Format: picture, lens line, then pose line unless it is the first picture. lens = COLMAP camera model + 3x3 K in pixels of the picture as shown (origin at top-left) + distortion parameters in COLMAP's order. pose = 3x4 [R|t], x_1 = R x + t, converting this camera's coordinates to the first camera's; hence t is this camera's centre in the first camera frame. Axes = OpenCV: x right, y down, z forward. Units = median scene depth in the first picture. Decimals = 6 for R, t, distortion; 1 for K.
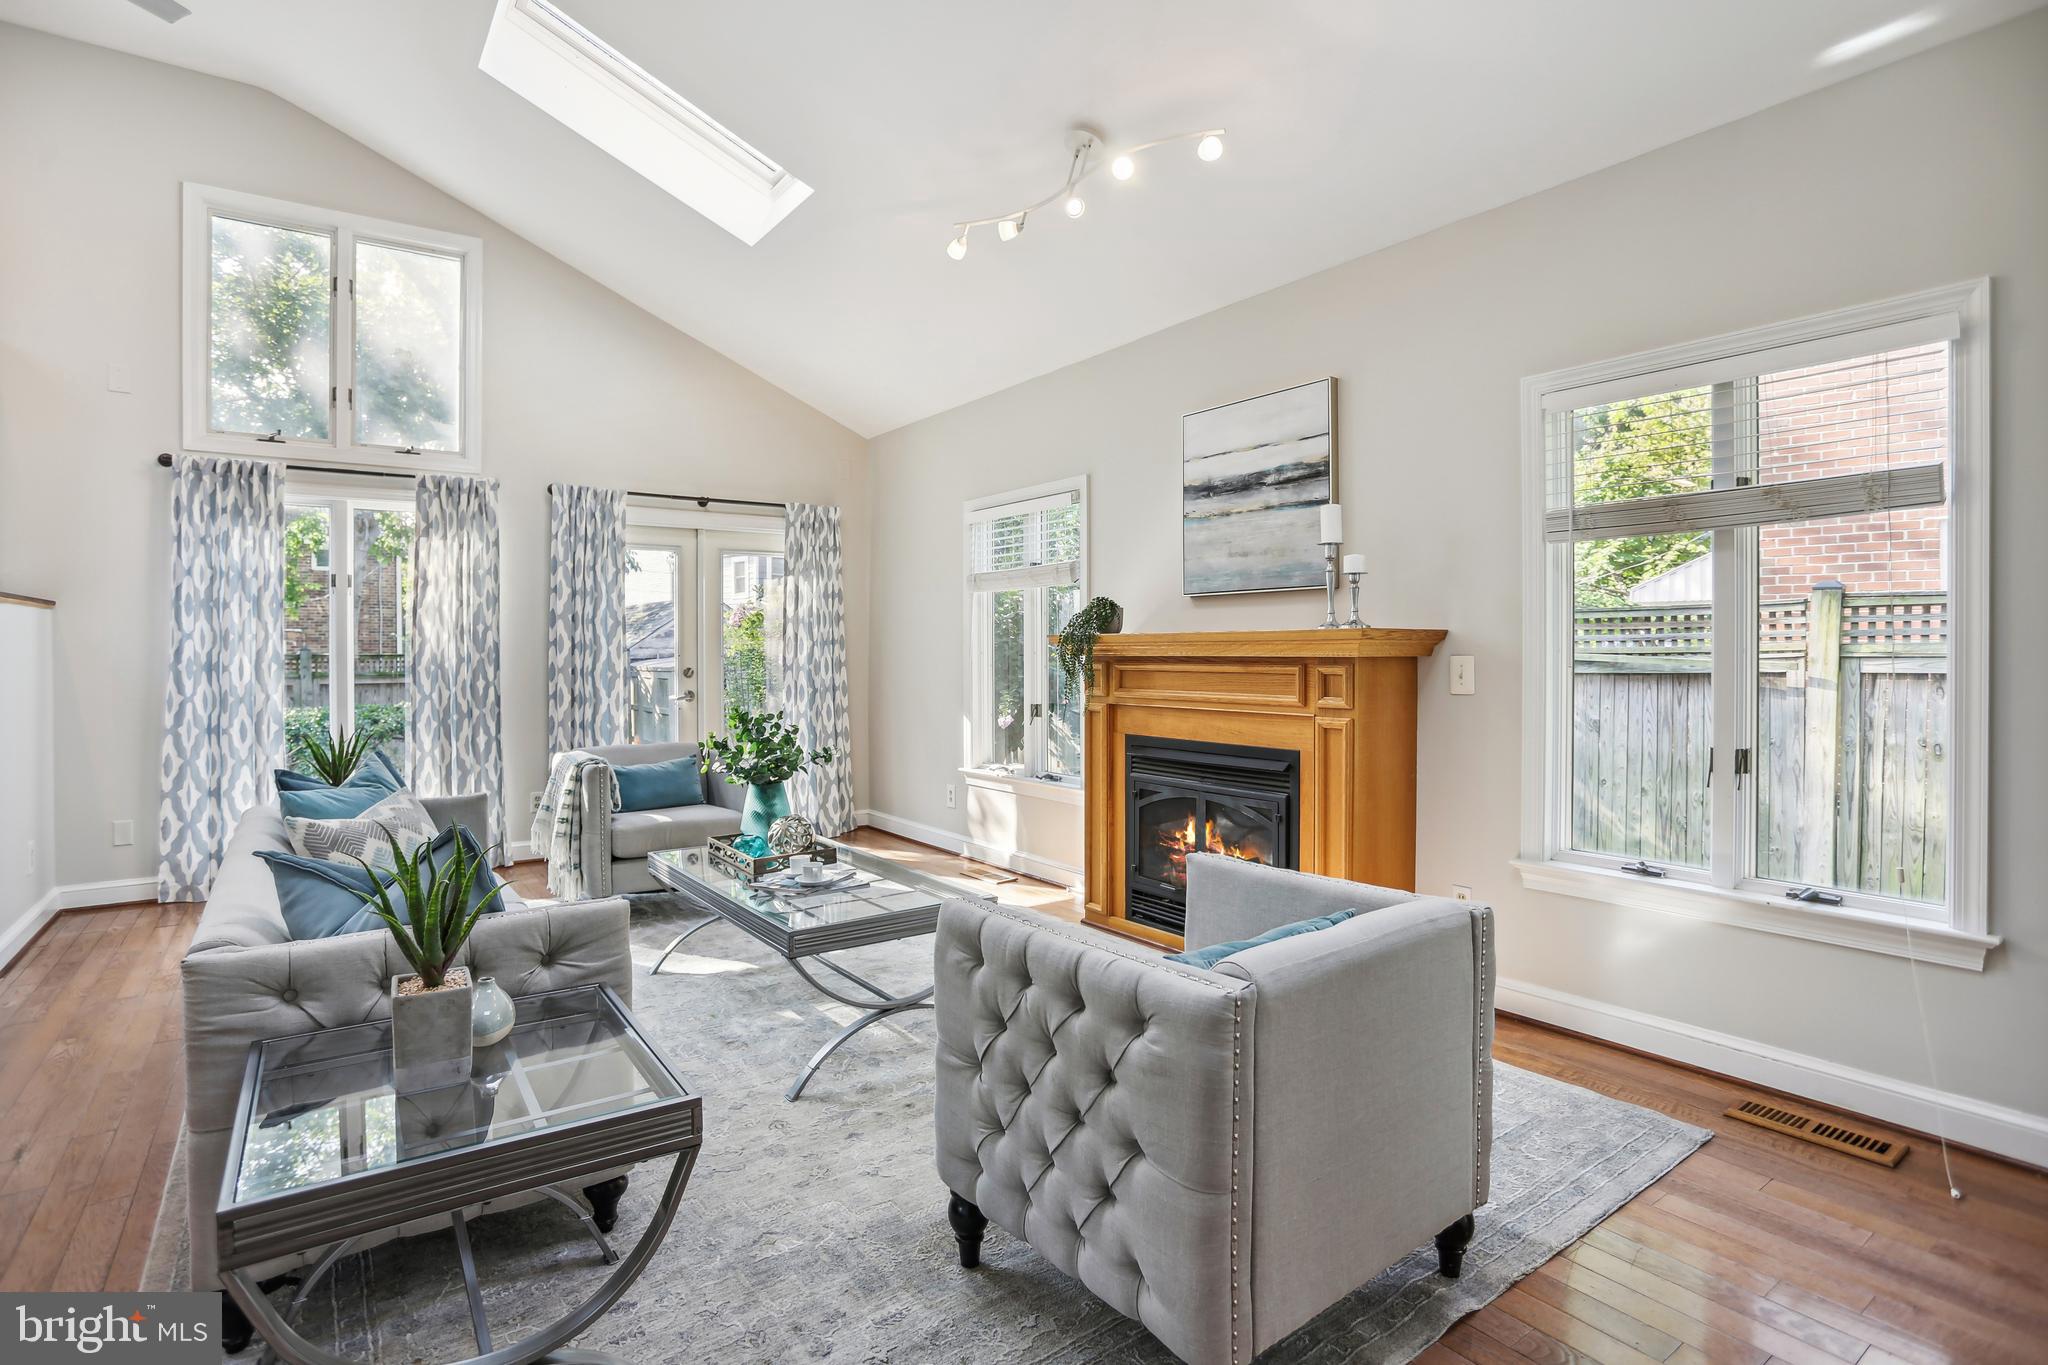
lens RADIAL K [[1026.0, 0, 1030.4], [0, 1026.0, 661.5], [0, 0, 1]] dist [-0.064249, 0.025199]
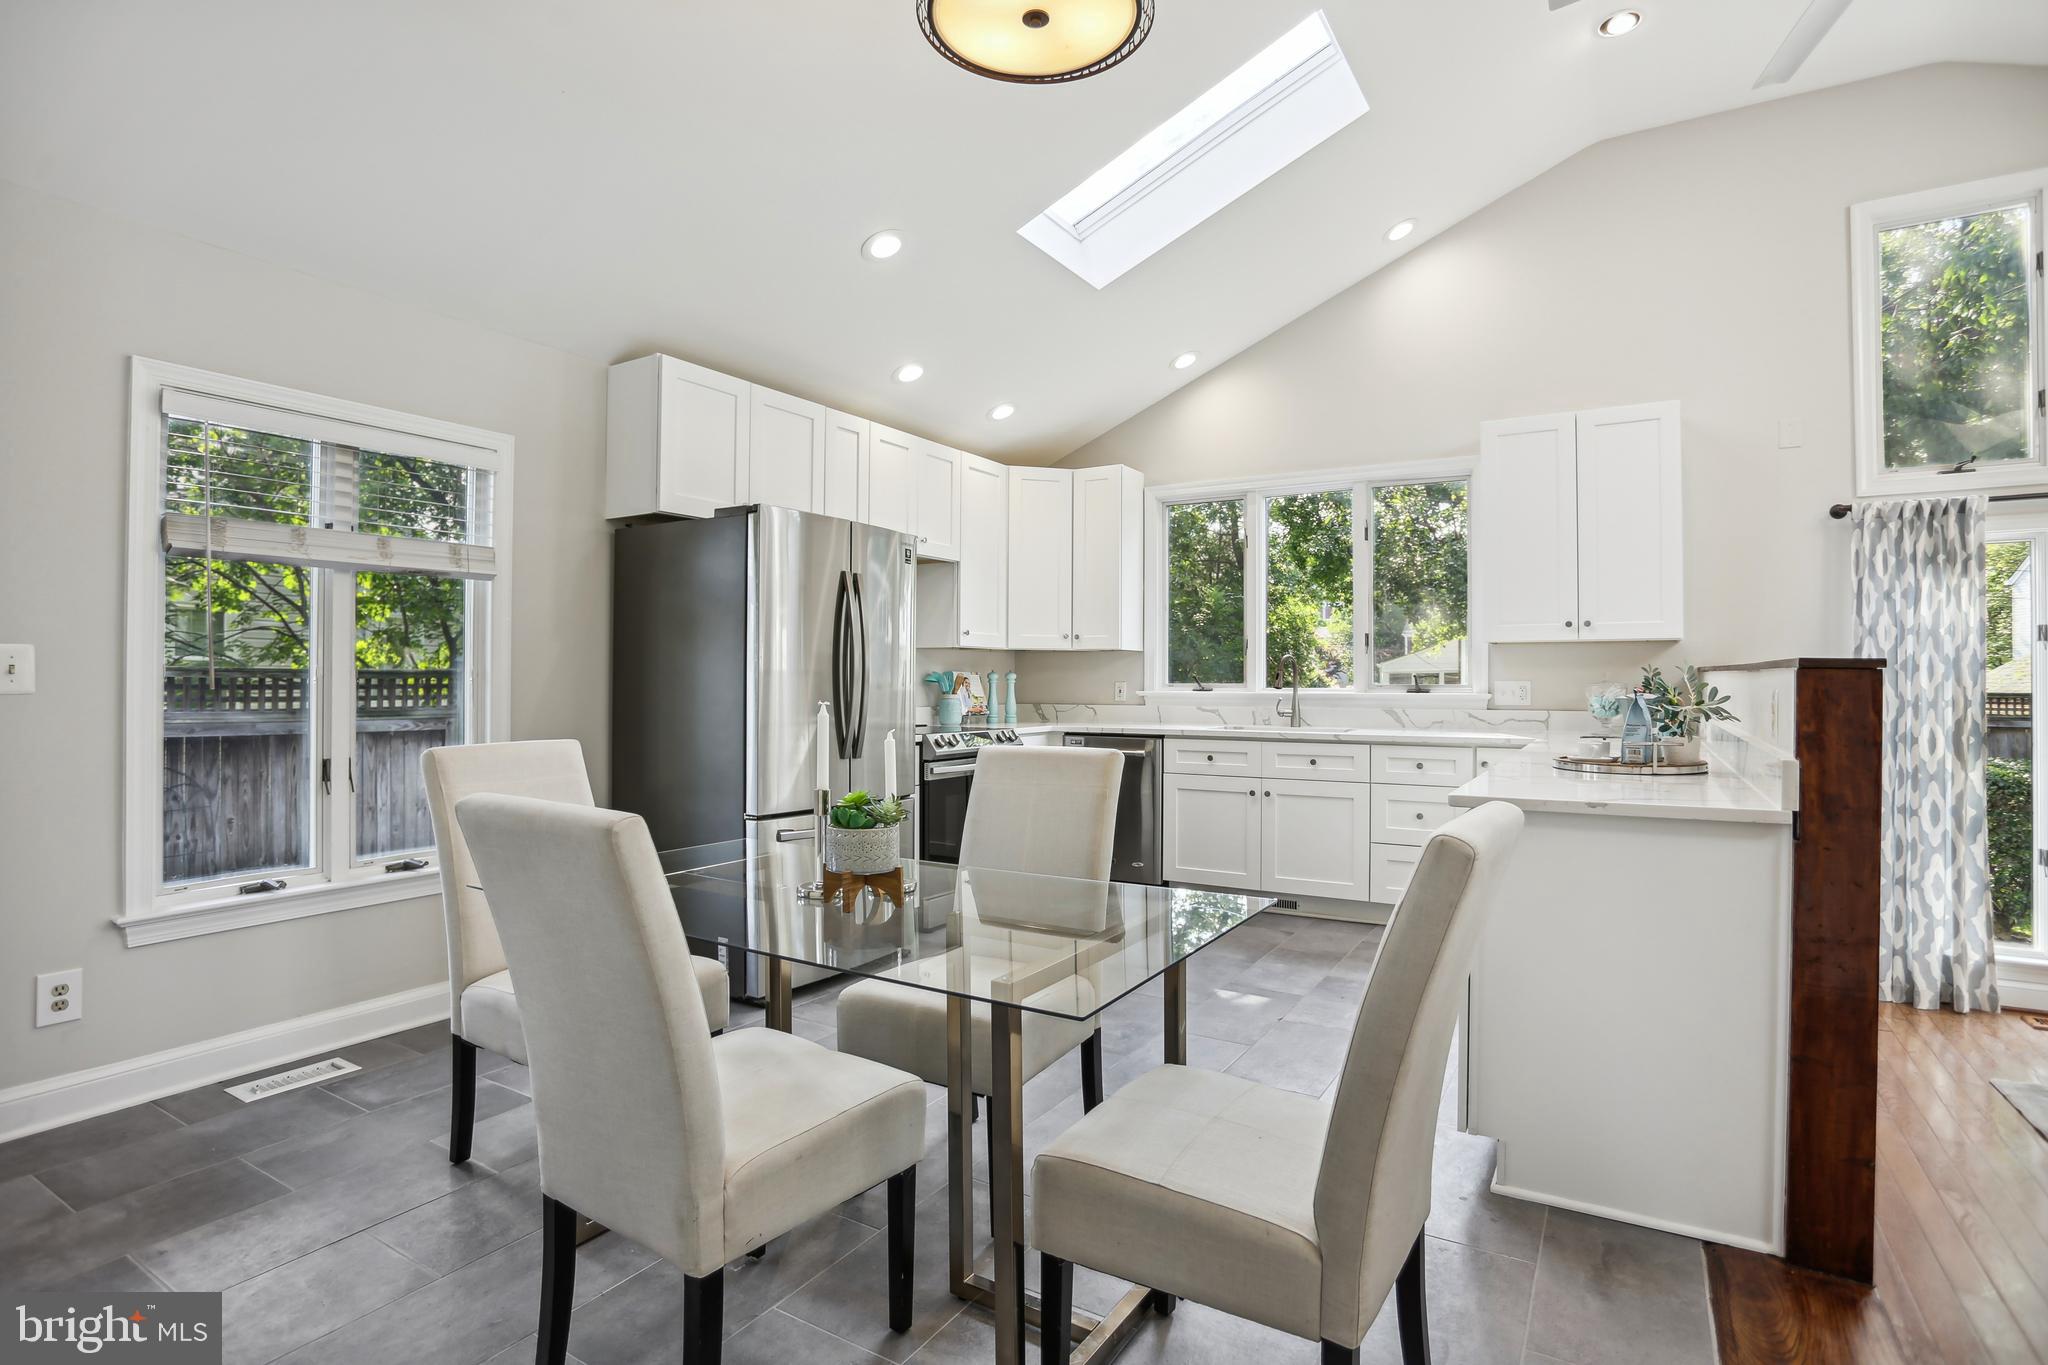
lens RADIAL K [[1026.0, 0, 1011.1], [0, 1026.0, 673.9], [0, 0, 1]] dist [-0.064249, 0.025199]
pose [[0.390471, 0.000721, -0.920615, -0.321757], [-0.012152, 0.999917, -0.004371, -0.037896], [0.920535, 0.012895, 0.390448, -0.071284]]
